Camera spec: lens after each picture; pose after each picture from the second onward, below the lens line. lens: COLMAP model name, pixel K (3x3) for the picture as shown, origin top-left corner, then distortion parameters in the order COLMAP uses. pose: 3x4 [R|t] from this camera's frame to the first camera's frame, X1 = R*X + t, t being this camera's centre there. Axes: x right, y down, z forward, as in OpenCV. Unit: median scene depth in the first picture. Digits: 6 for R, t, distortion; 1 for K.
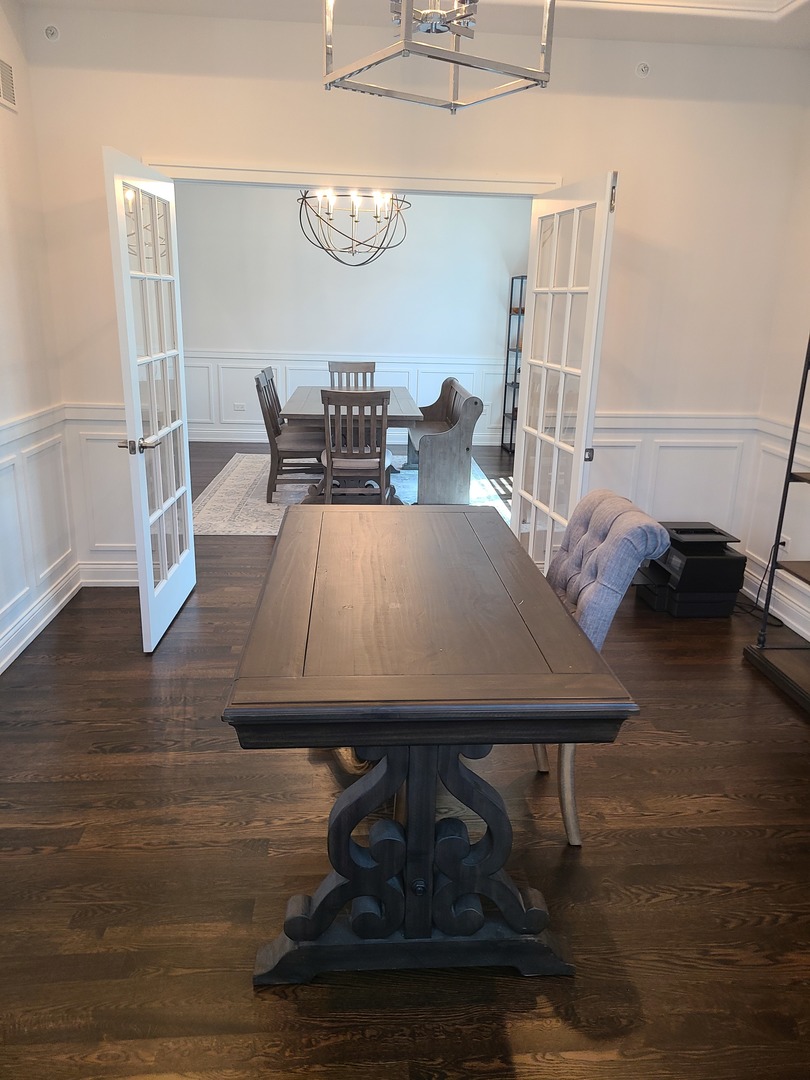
lens RADIAL K [[805.5, 0, 408.7], [0, 805.5, 544.6], [0, 0, 1]] dist [0.062385, -0.051127]
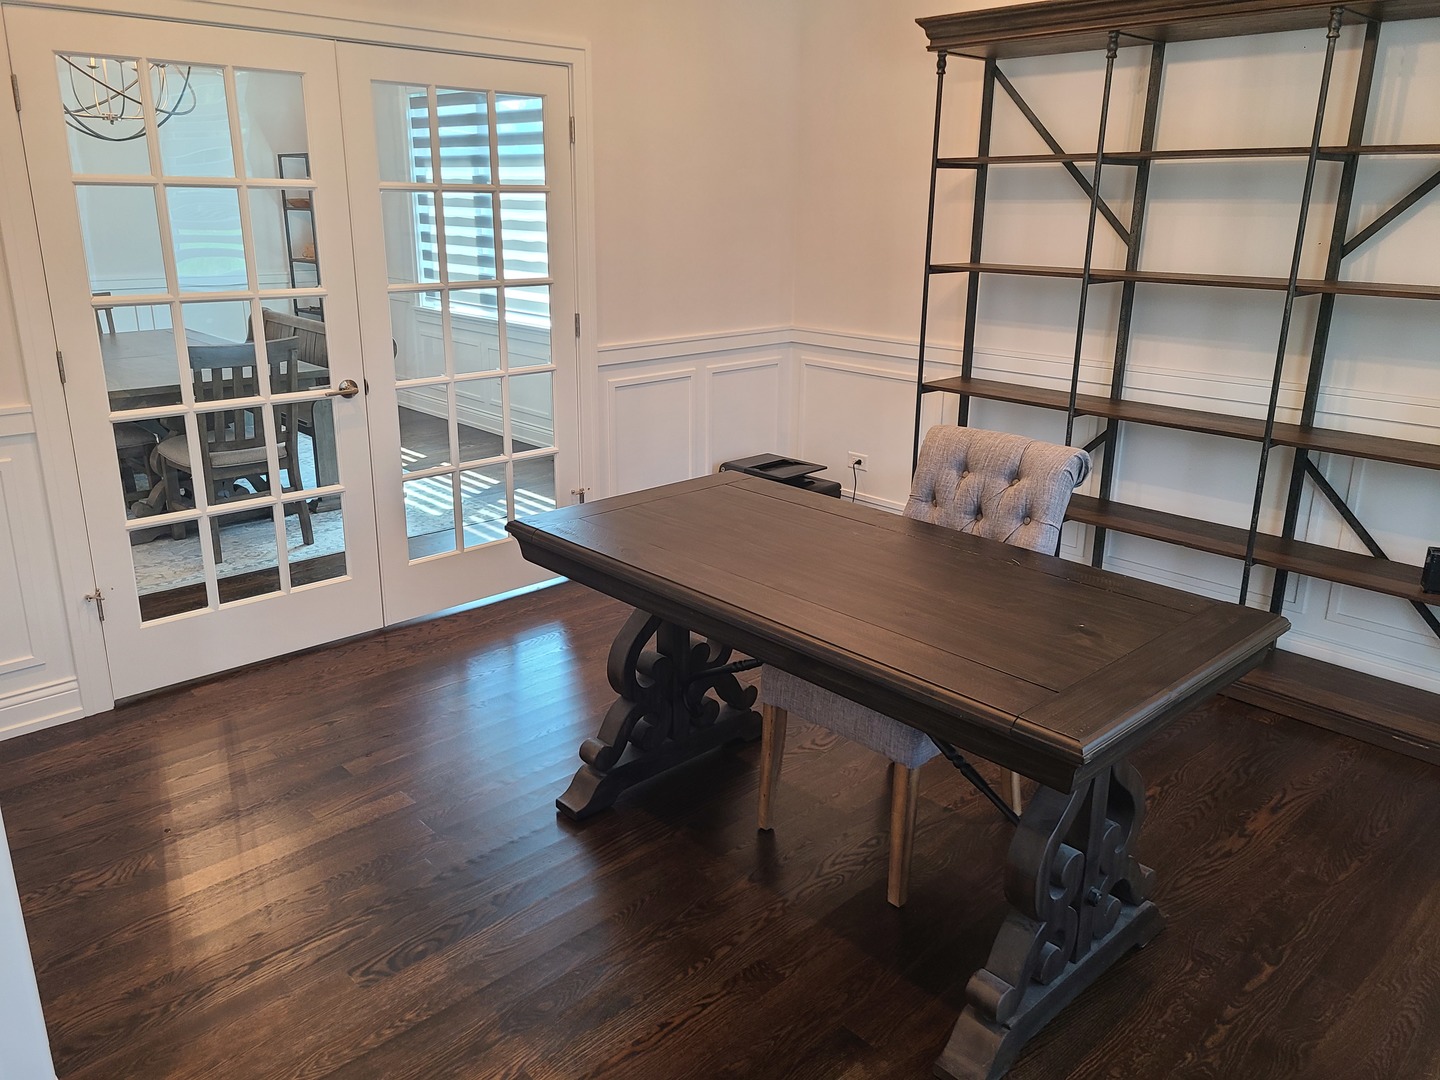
lens RADIAL K [[1074.0, 0, 717.2], [0, 1074.0, 529.3], [0, 0, 1]] dist [0.062385, -0.051127]
pose [[0.779813, -0.204139, 0.591794, -0.375074], [0.190293, 0.977903, 0.086576, -0.059191], [-0.596390, 0.045101, 0.801427, 0.117414]]
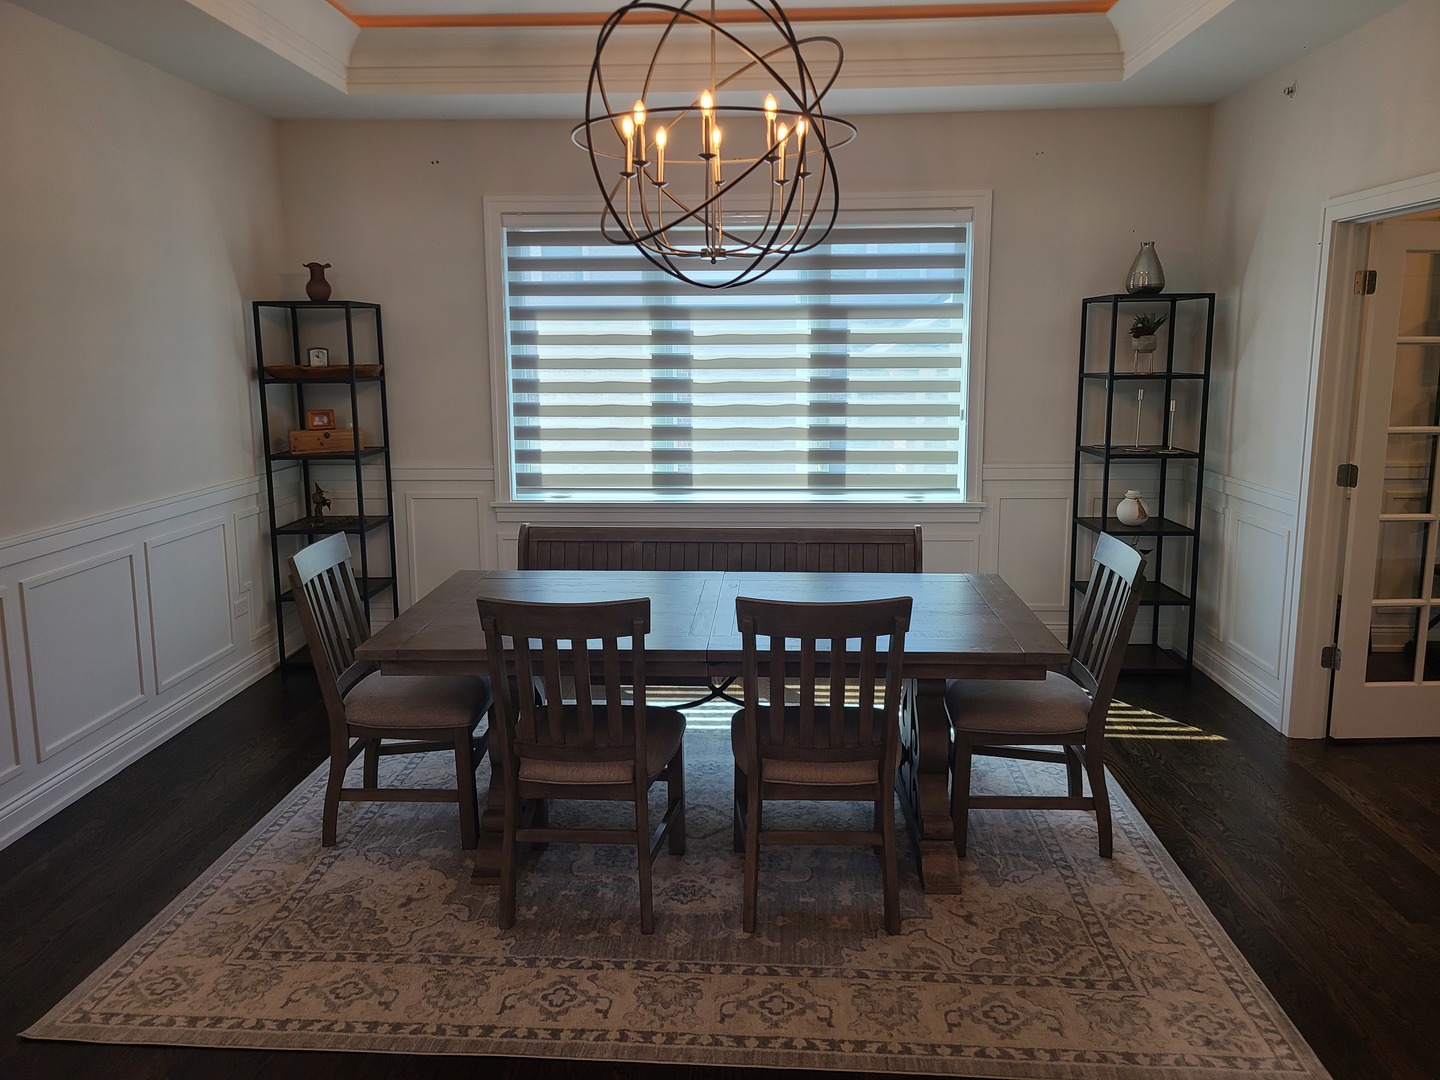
lens RADIAL K [[1074.0, 0, 722.5], [0, 1074.0, 535.7], [0, 0, 1]] dist [0.062385, -0.051127]
pose [[0.115499, -0.202094, 0.972532, -0.869443], [0.290618, 0.943117, 0.161468, -0.448873], [-0.949843, 0.263986, 0.167661, 1.347121]]
